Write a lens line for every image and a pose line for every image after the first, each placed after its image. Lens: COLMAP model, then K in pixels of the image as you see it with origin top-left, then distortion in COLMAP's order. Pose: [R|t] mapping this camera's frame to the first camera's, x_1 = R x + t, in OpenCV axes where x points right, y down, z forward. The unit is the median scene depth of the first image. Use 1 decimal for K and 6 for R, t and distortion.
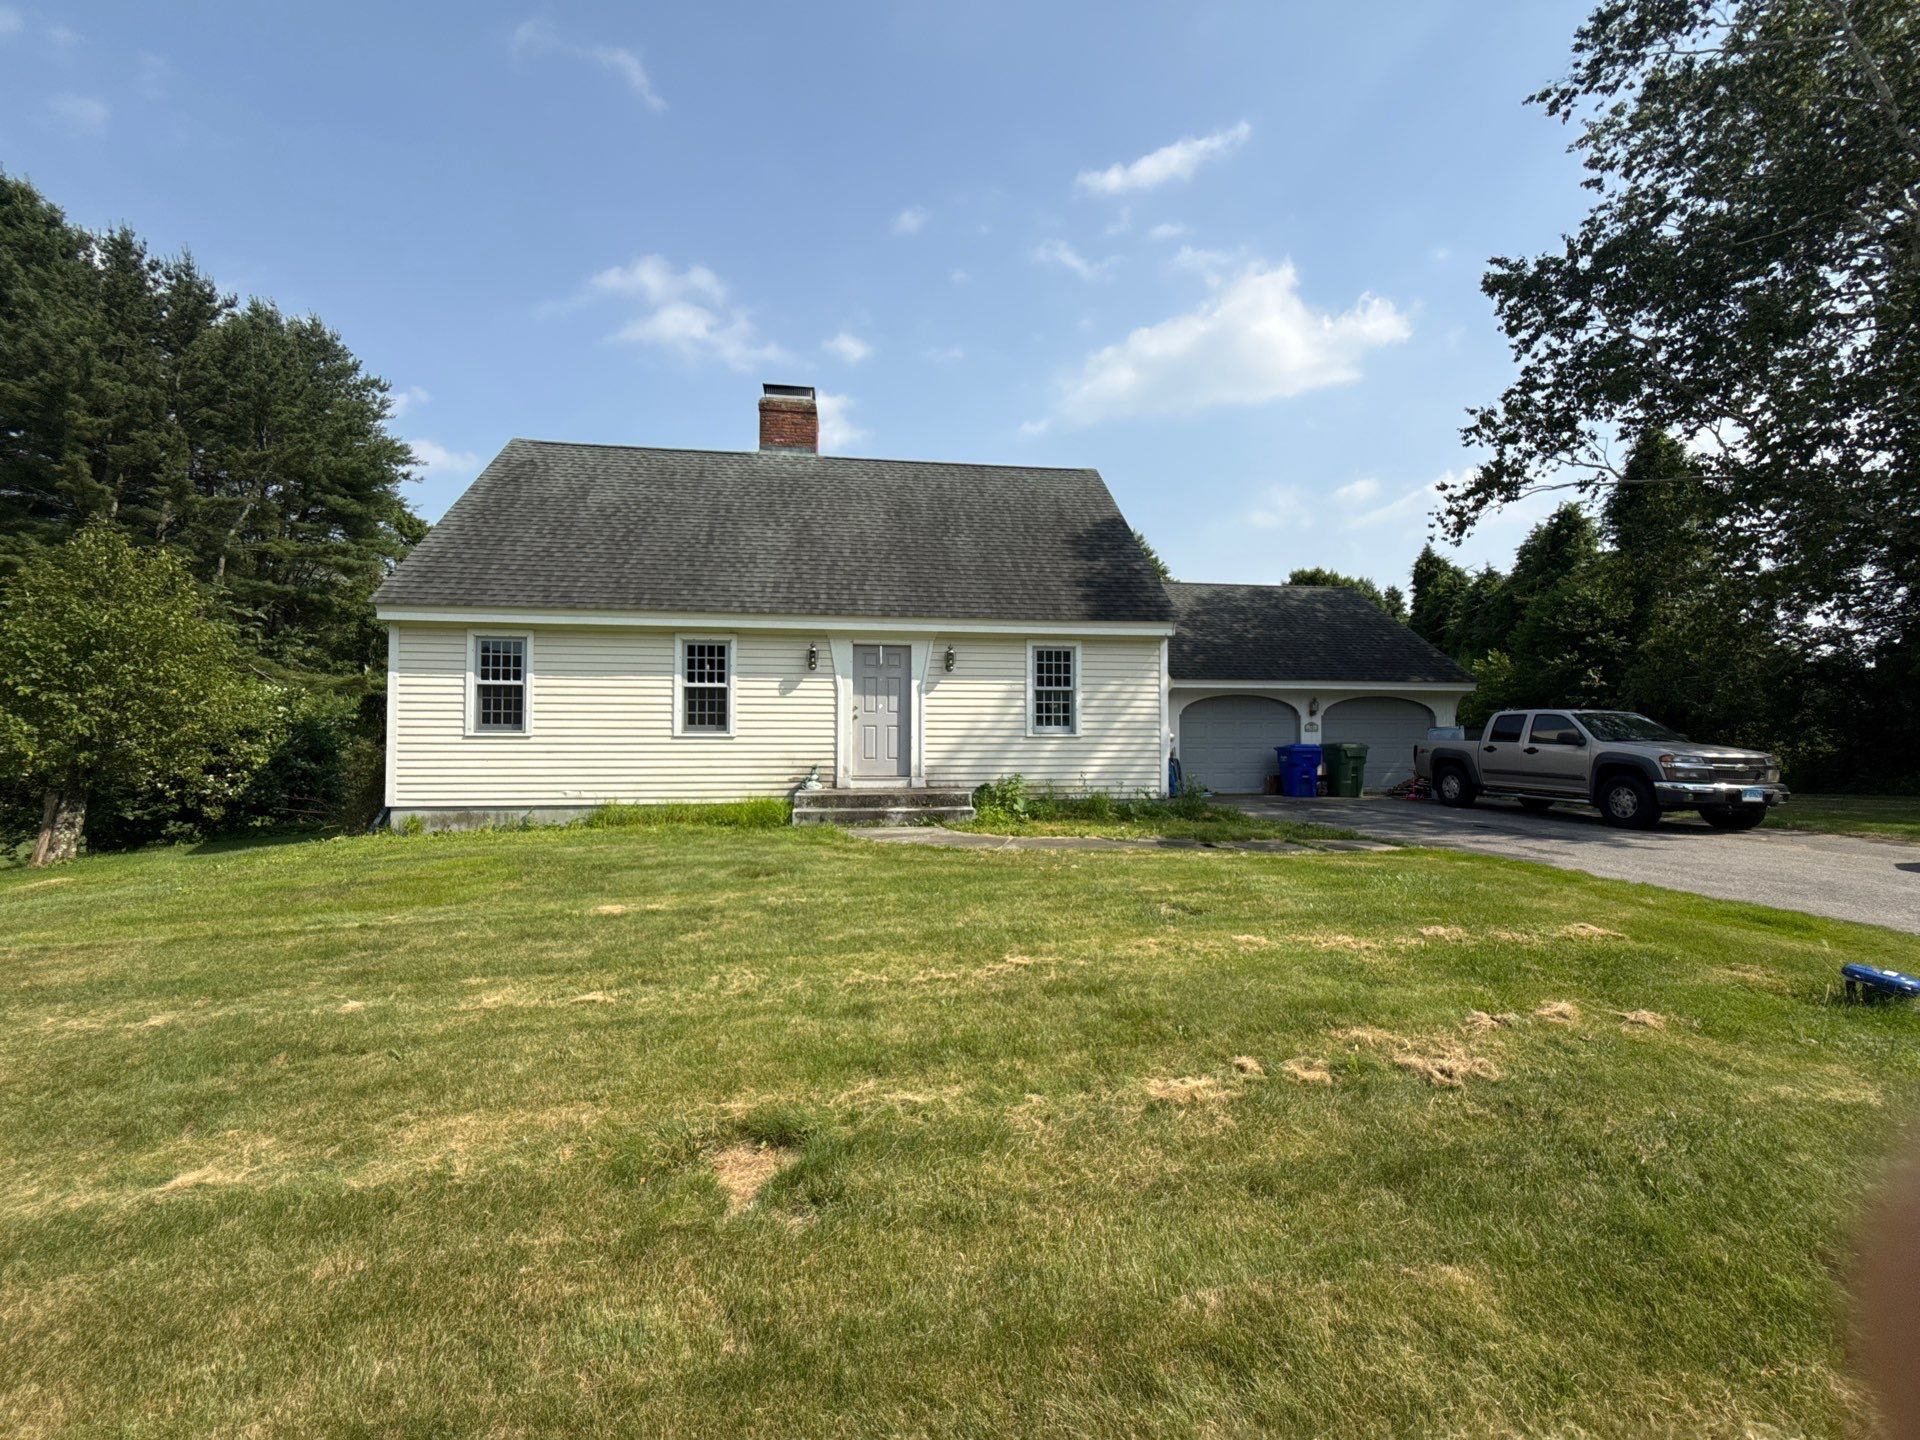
lens RADIAL K [[770.5, 0, 960.0], [0, 770.5, 720.0], [0, 0, 1]] dist [0.002988, 0.000149]
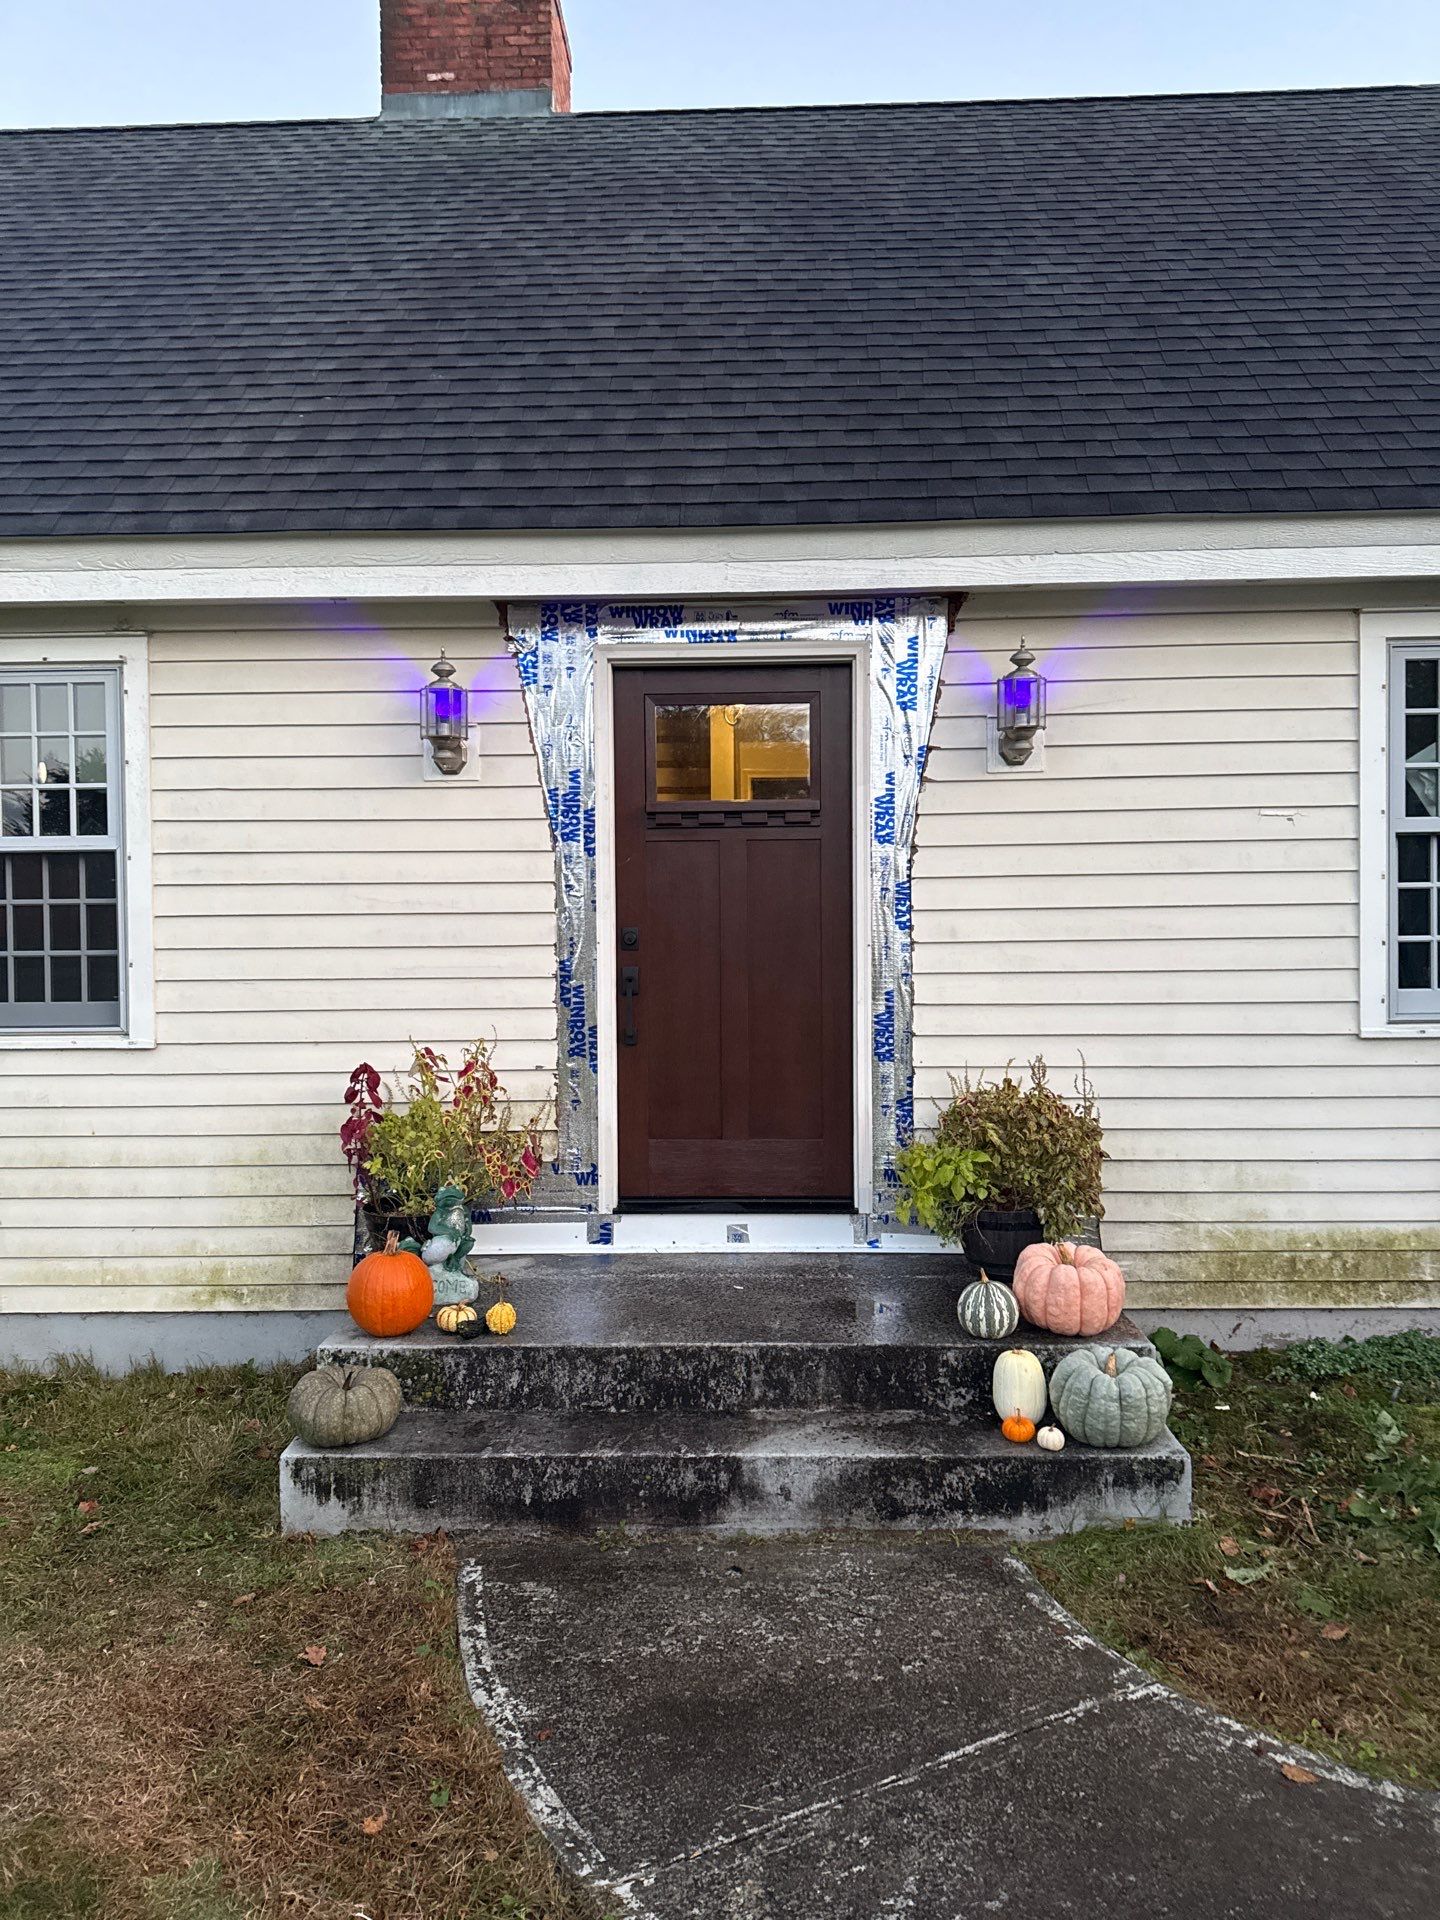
lens RADIAL K [[1365.5, 0, 720.0], [0, 1365.5, 960.0], [0, 0, 1]] dist [0.113657, -0.182677]
pose [[0.987194, -0.007698, -0.159341, -0.036787], [0.014476, 0.999037, 0.041419, -0.021805], [0.158869, -0.043195, 0.986354, 0.574849]]
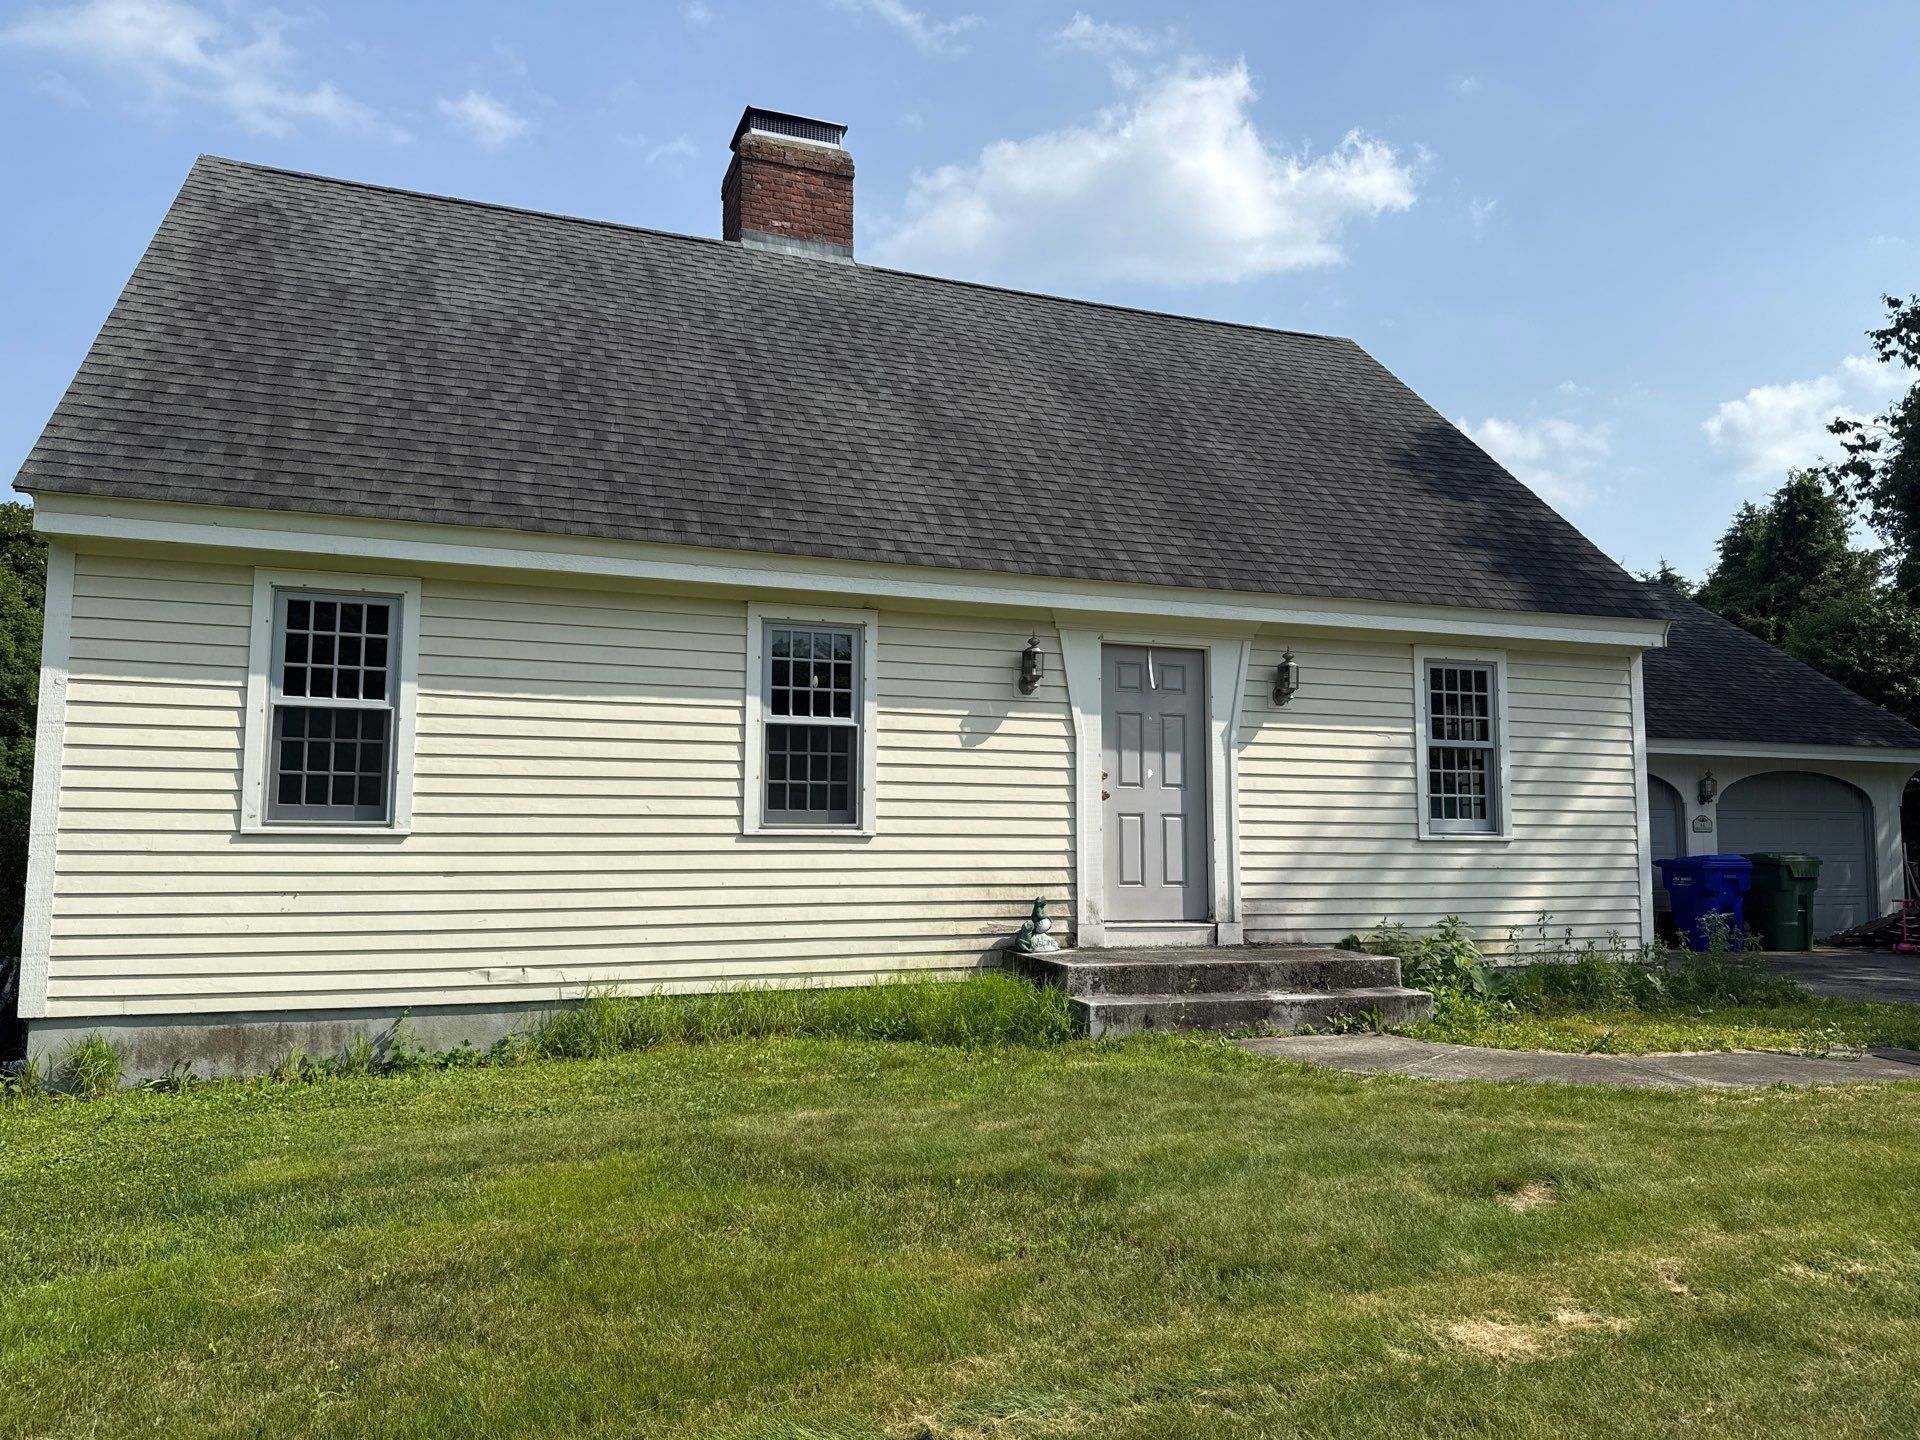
lens RADIAL K [[1365.5, 0, 960.0], [0, 1365.5, 720.0], [0, 0, 1]] dist [0.113657, -0.182677]
pose [[0.973072, 0.023122, 0.229338, -0.417622], [-0.008103, 0.997773, -0.066214, 0.006117], [-0.230358, 0.062573, 0.971092, 0.201251]]
